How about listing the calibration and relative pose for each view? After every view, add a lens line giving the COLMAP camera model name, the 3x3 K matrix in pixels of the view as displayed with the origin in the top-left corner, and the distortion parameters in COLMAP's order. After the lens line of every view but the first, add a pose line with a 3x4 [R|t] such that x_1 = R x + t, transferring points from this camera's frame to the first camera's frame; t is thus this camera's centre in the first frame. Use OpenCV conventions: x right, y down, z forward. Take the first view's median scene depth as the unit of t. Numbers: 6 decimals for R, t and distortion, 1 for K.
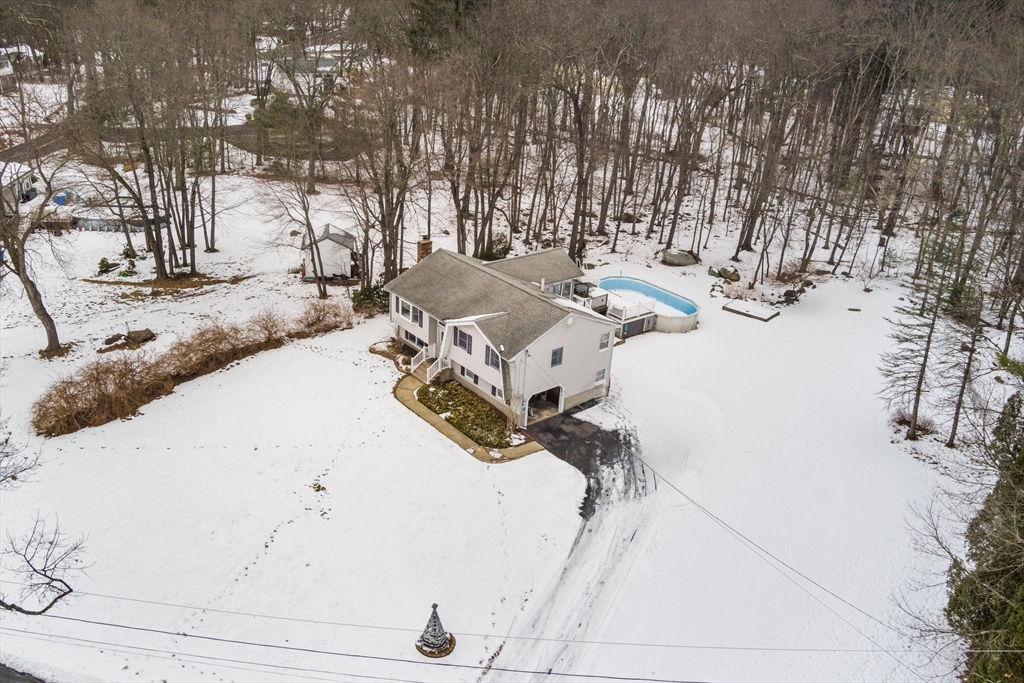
lens RADIAL K [[831.9, 0, 508.1], [0, 831.9, 334.9], [0, 0, 1]] dist [-0.077473, 0.031193]
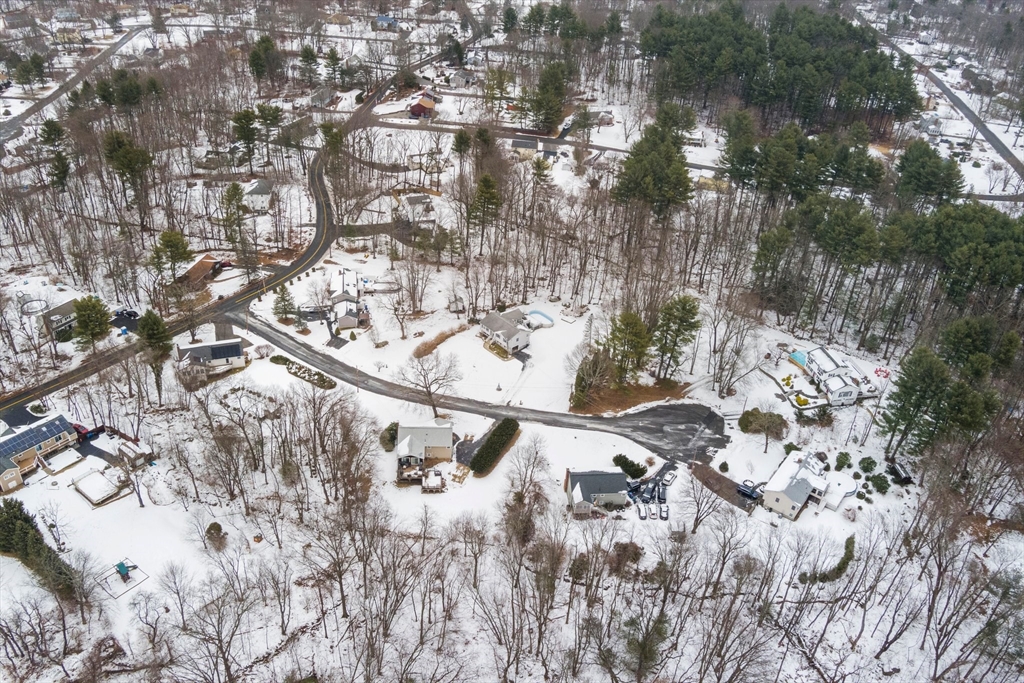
lens RADIAL K [[831.9, 0, 516.5], [0, 831.9, 342.4], [0, 0, 1]] dist [-0.077473, 0.031193]
pose [[0.999180, -0.018283, 0.036139, -0.116807], [0.012365, 0.987412, 0.157683, -0.677602], [-0.038567, -0.157106, 0.986828, -3.572599]]
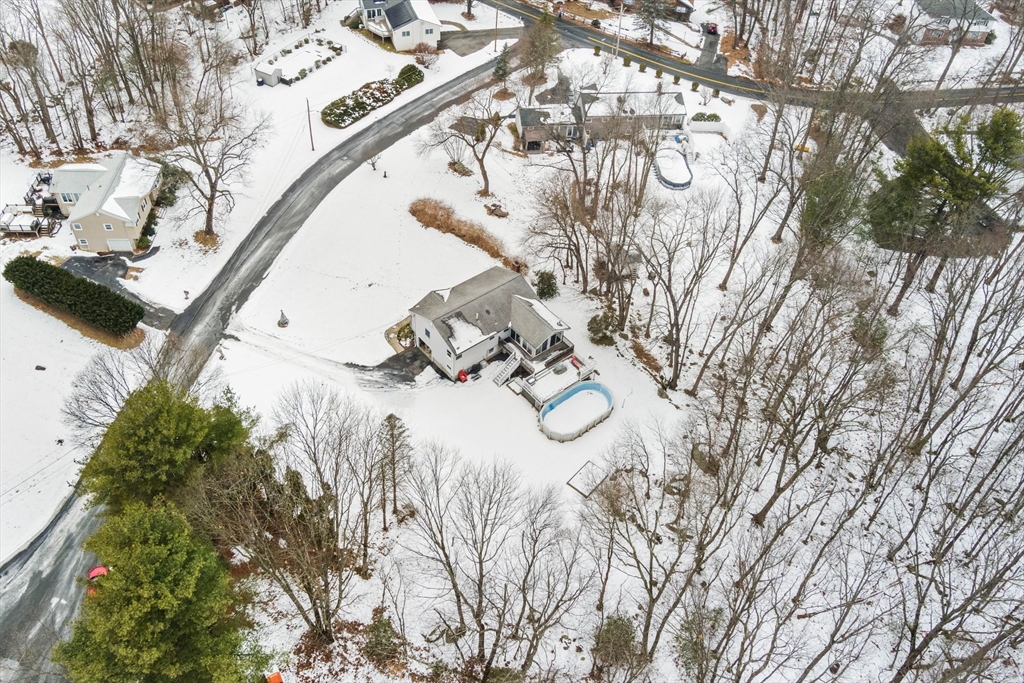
lens RADIAL K [[831.9, 0, 509.0], [0, 831.9, 343.4], [0, 0, 1]] dist [-0.077473, 0.031193]
pose [[0.009402, 0.680255, -0.732915, 1.369424], [-0.462890, 0.652649, 0.599818, -1.104925], [0.886366, 0.333619, 0.321020, 0.505708]]
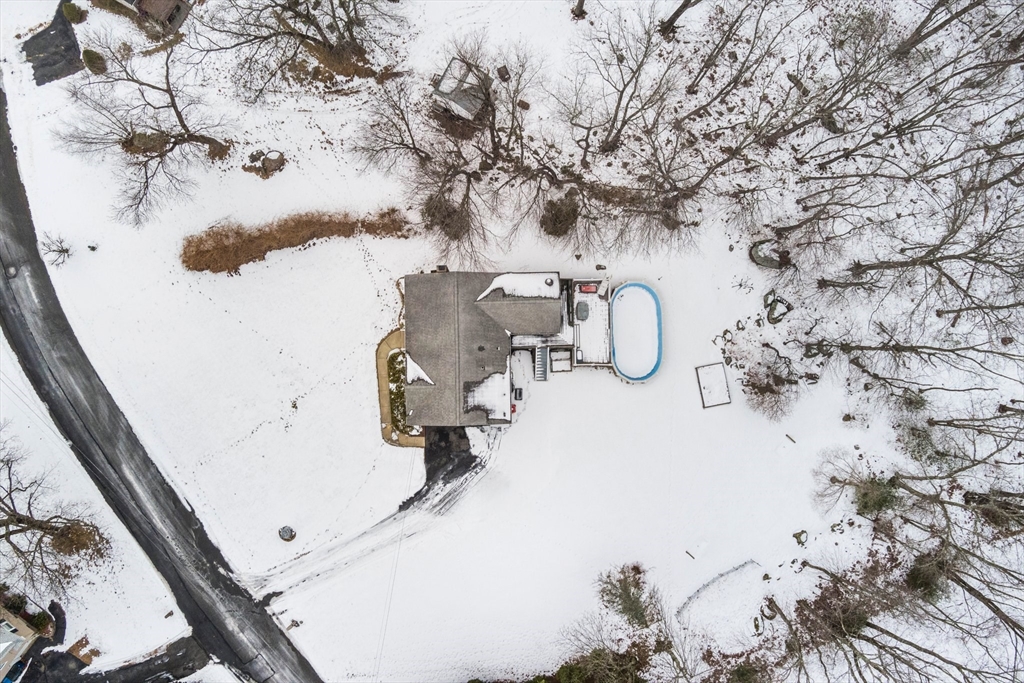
lens RADIAL K [[831.9, 0, 507.0], [0, 831.9, 339.4], [0, 0, 1]] dist [-0.077473, 0.031193]
pose [[0.783399, 0.617991, -0.066138, 0.131167], [-0.231080, 0.388397, 0.892048, -1.272562], [0.576965, -0.683546, 0.447075, 0.449198]]
